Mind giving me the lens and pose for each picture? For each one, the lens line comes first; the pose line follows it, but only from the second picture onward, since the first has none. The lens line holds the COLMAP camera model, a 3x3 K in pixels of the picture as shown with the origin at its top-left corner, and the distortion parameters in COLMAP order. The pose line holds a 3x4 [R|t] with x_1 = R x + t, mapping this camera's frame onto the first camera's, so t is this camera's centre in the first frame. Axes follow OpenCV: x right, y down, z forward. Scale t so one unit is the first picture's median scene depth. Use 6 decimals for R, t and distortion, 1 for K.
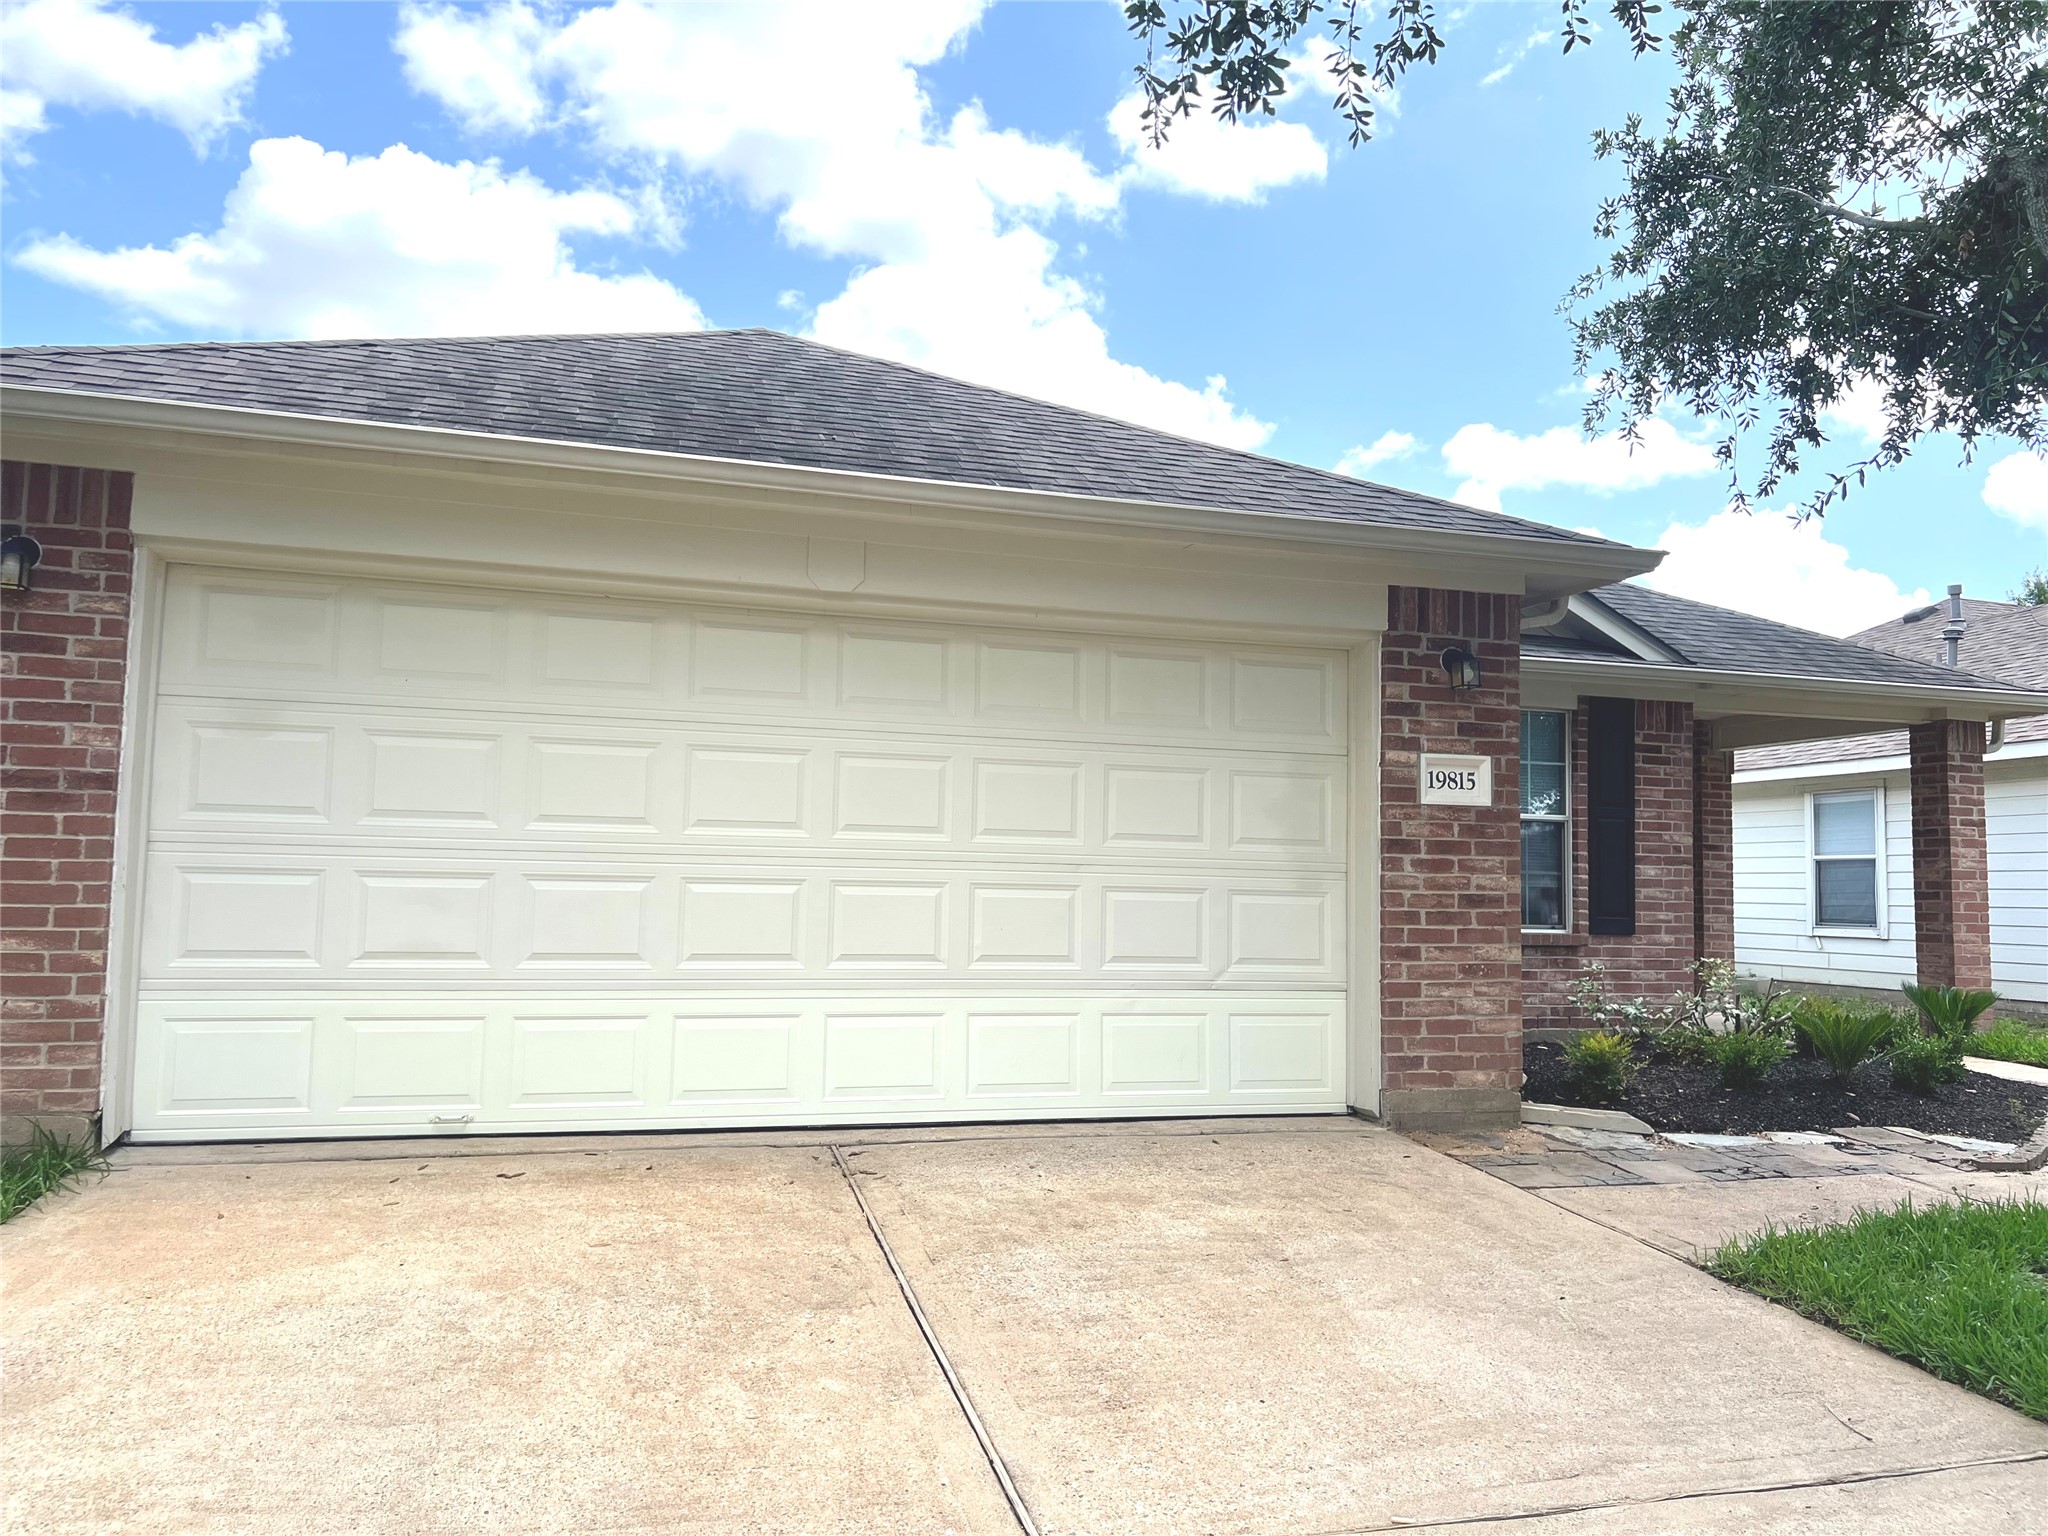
lens RADIAL K [[1535.1, 0, 1033.5], [0, 1535.1, 768.6], [0, 0, 1]] dist [0.052817, -0.006209]
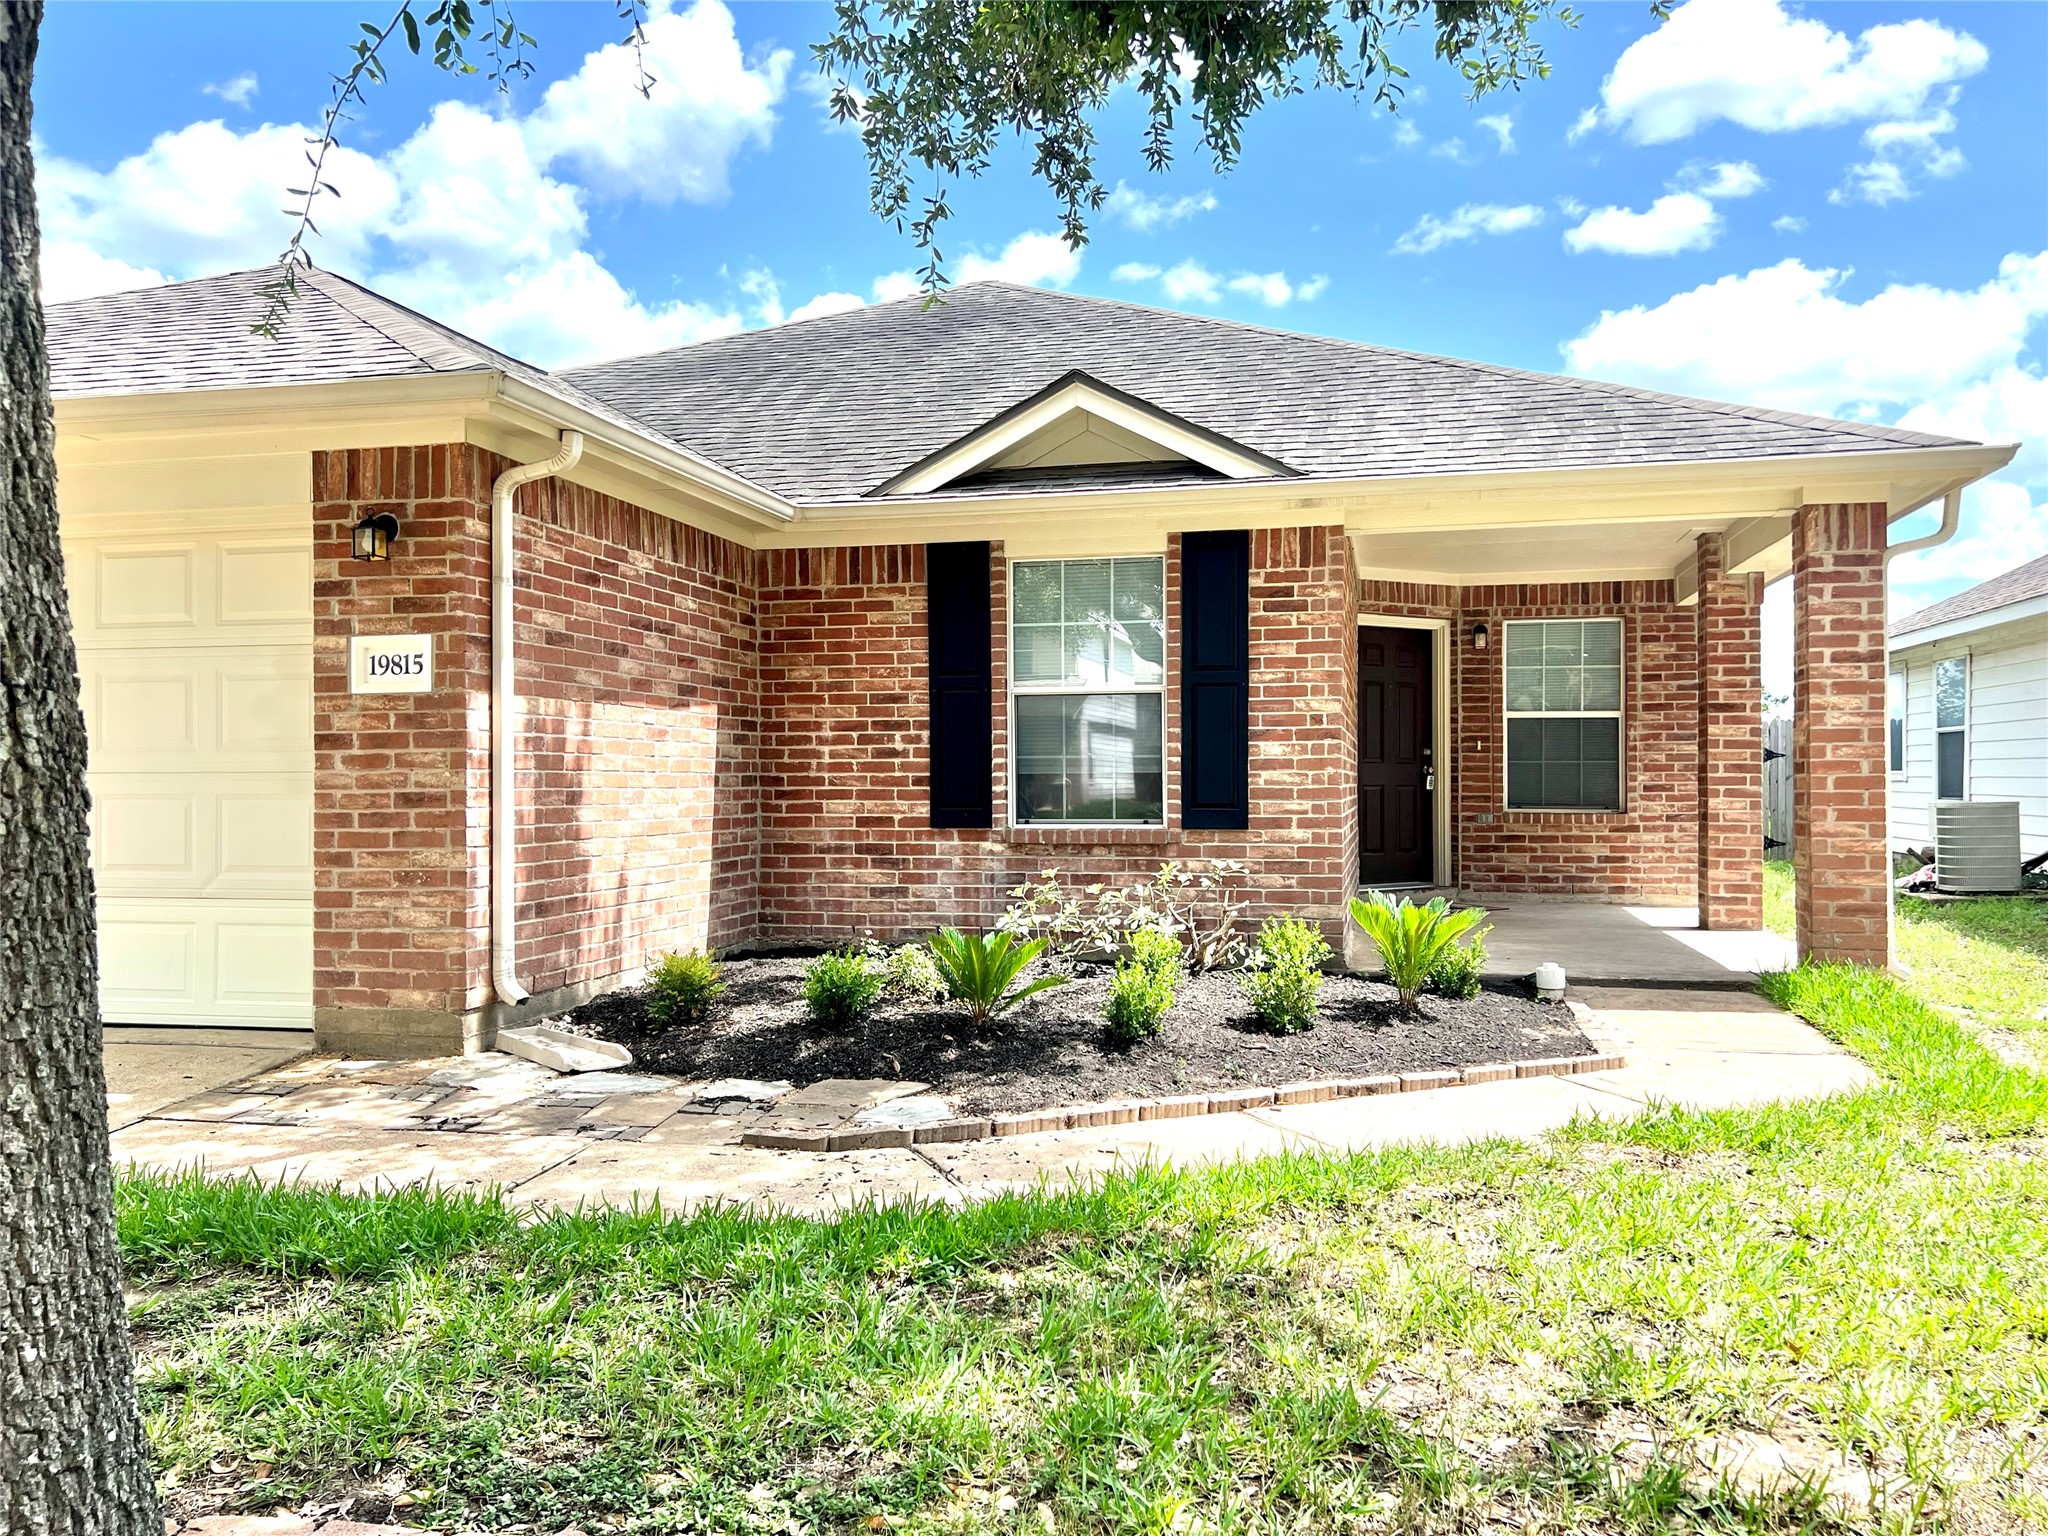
lens RADIAL K [[1535.1, 0, 1030.5], [0, 1535.1, 766.1], [0, 0, 1]] dist [0.052817, -0.006209]
pose [[0.869336, -0.027748, -0.493441, 1.030084], [0.060777, 0.996847, 0.051019, 0.042570], [0.490470, -0.074342, 0.868281, 0.404282]]
